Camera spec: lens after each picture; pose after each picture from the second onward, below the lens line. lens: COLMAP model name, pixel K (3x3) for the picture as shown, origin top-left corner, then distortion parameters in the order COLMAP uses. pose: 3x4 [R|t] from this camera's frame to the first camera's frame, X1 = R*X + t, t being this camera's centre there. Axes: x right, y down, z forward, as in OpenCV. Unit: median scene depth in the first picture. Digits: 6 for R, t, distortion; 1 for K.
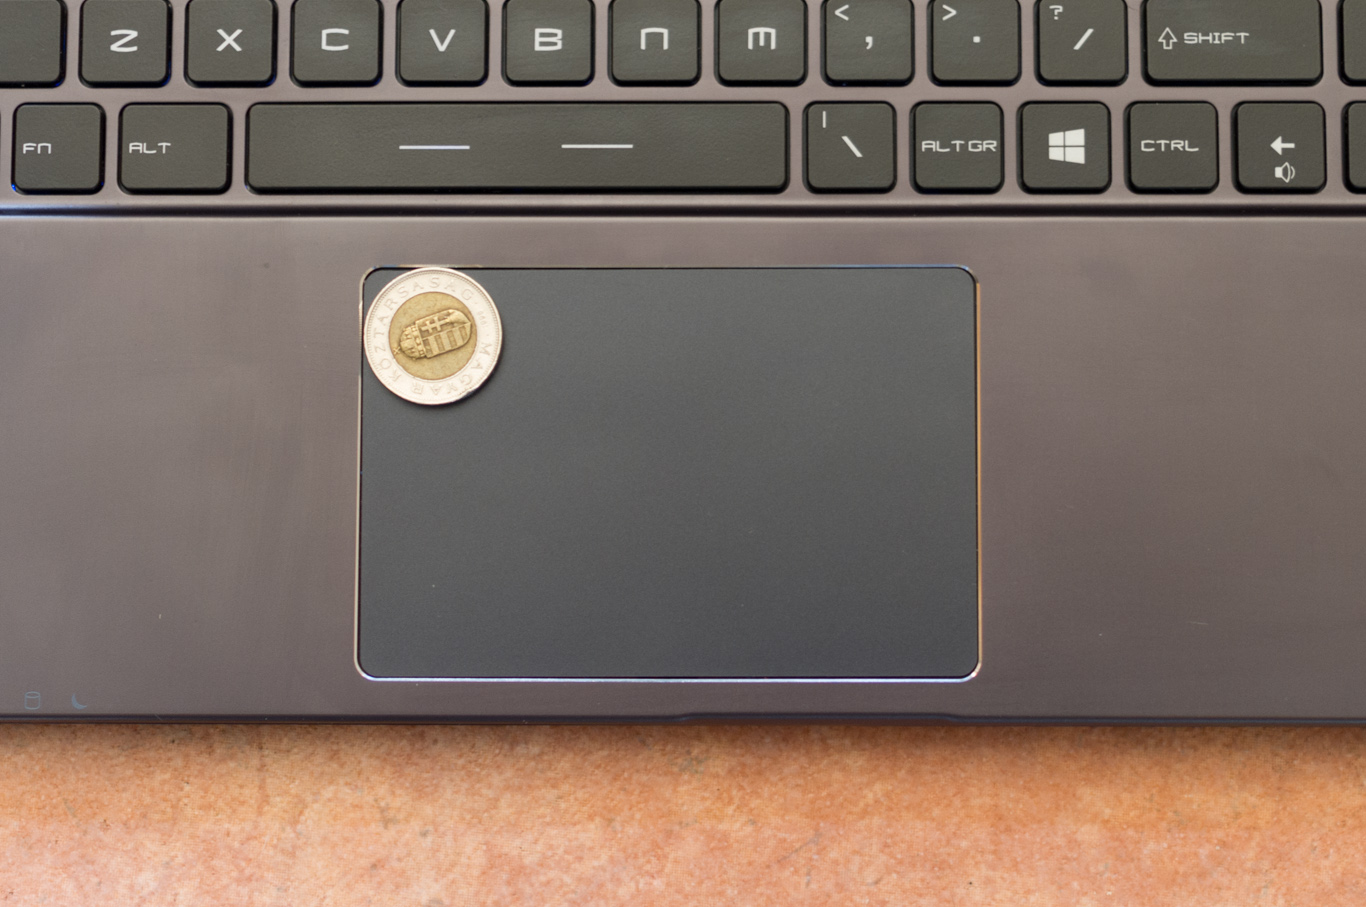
lens RADIAL K [[2159.1, 0, 685.5], [0, 2159.1, 446.1], [0, 0, 1]] dist [-0.002764, 0.000000]
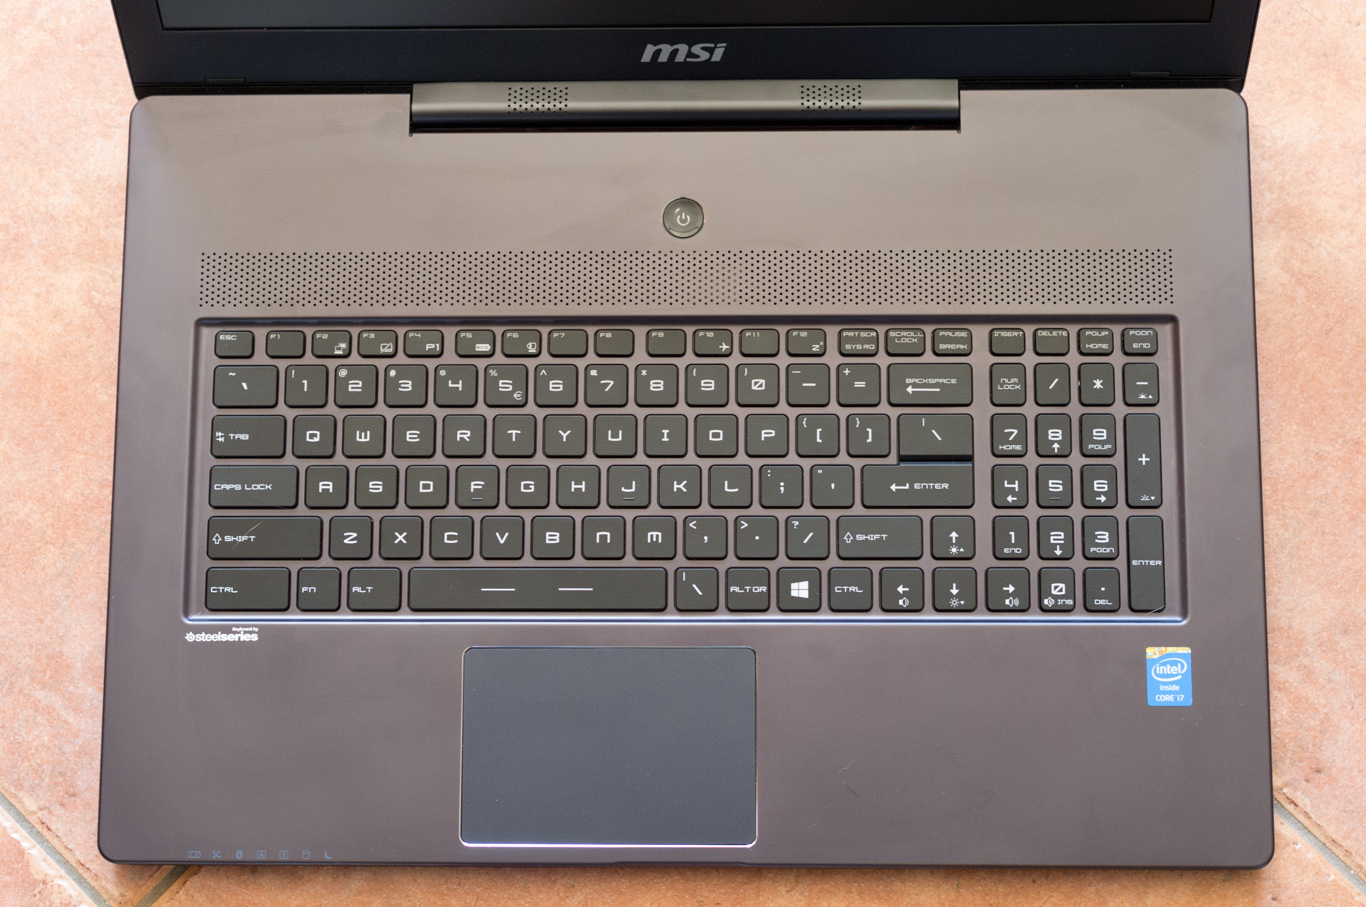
lens RADIAL K [[2159.1, 0, 684.1], [0, 2159.1, 514.1], [0, 0, 1]] dist [-0.002764, 0.000000]
pose [[0.999741, -0.001137, -0.022709, 0.111514], [-0.000418, 0.997659, -0.068377, -0.068335], [0.022734, 0.068369, 0.997401, -1.087729]]
